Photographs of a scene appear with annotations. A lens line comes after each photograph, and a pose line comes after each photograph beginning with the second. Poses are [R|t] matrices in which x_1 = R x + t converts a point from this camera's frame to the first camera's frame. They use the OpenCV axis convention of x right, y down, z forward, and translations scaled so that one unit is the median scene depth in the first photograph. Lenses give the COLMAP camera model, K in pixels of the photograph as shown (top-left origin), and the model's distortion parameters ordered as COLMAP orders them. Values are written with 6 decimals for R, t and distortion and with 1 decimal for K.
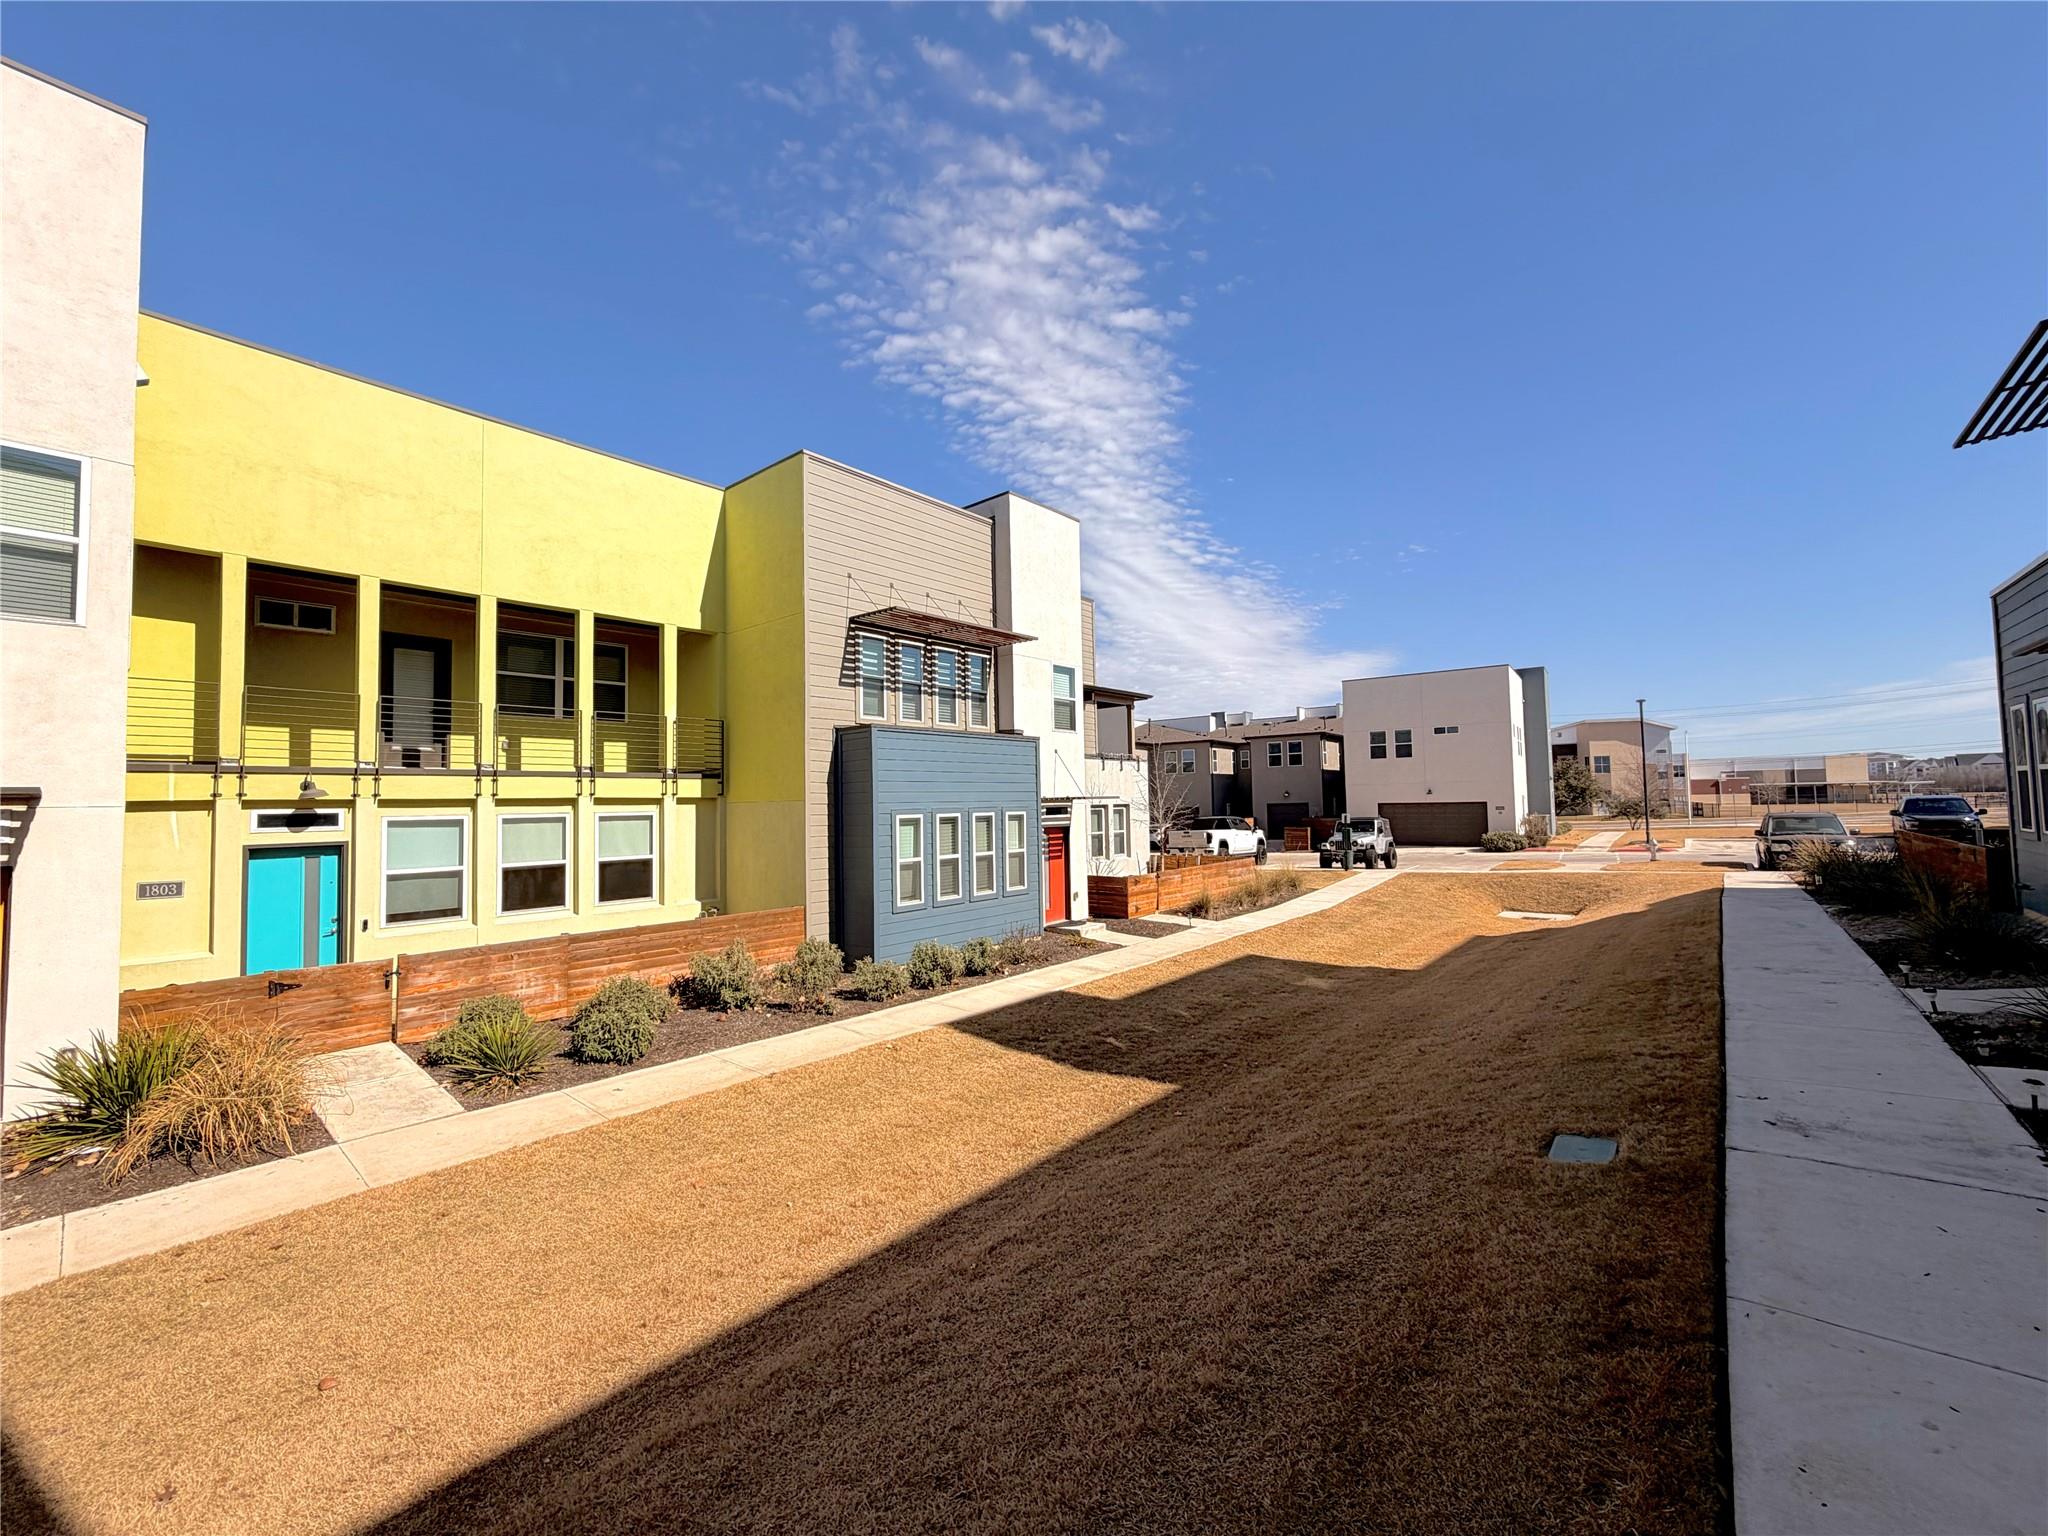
lens RADIAL K [[815.8, 0, 1024.0], [0, 815.8, 768.0], [0, 0, 1]] dist [-0.000493, 0.000032]
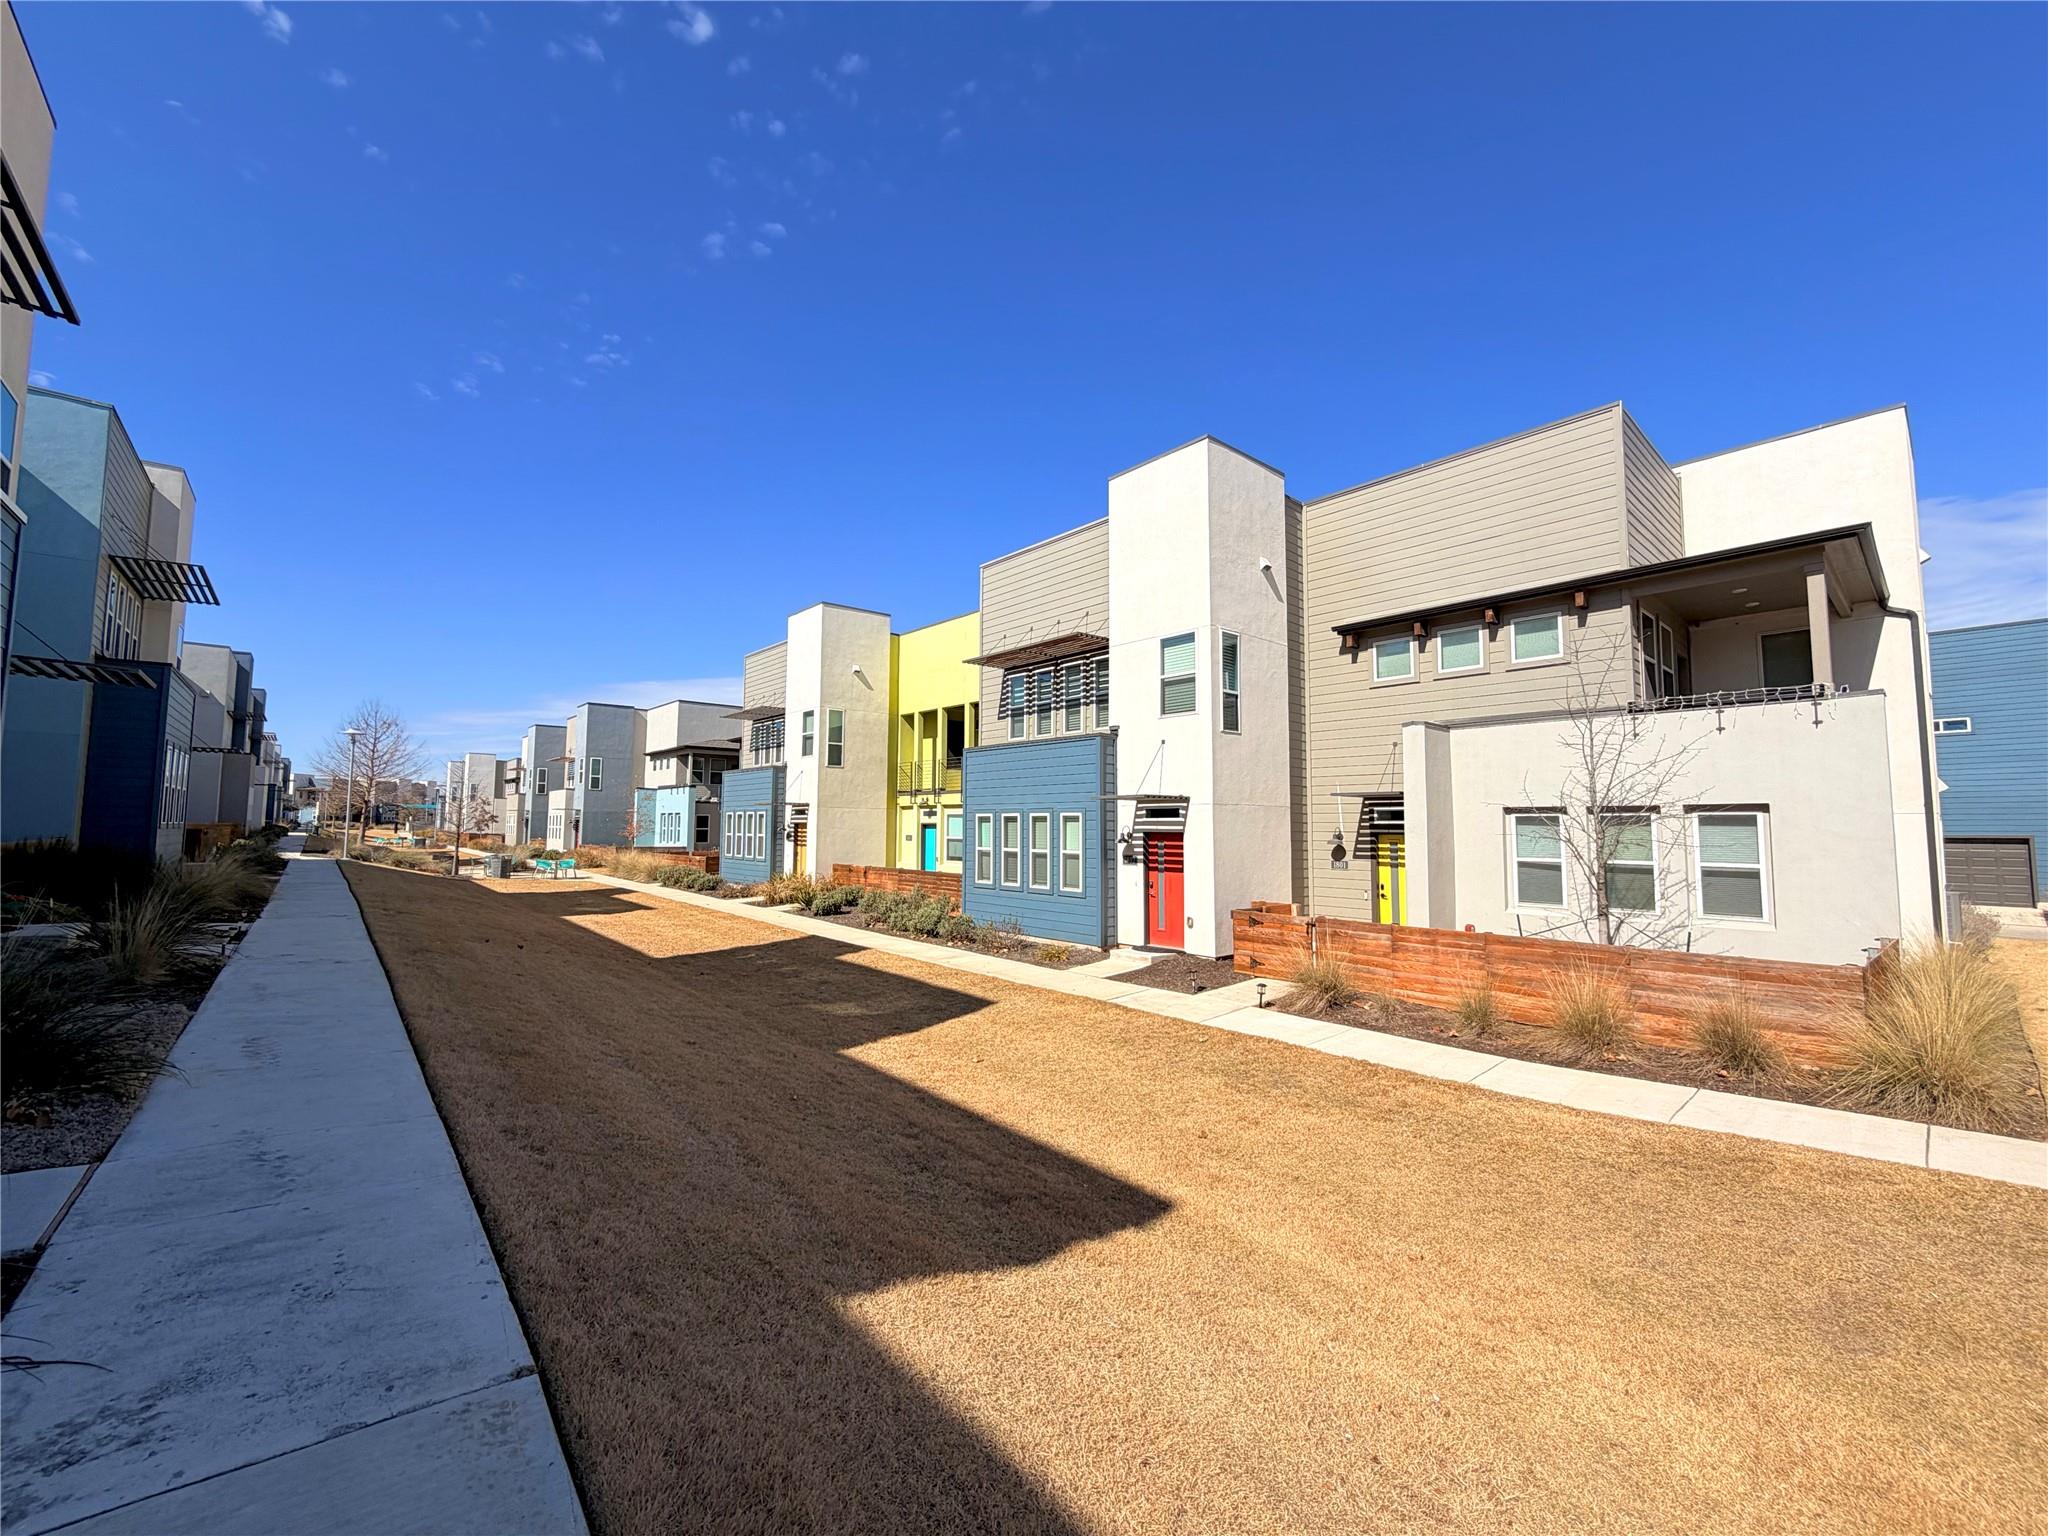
lens RADIAL K [[815.8, 0, 1024.0], [0, 815.8, 768.0], [0, 0, 1]] dist [-0.000493, 0.000032]
pose [[-0.152938, -0.040303, -0.987414, 0.992822], [0.058743, 0.997030, -0.049795, 0.044457], [0.986488, -0.065619, -0.150116, 1.100079]]
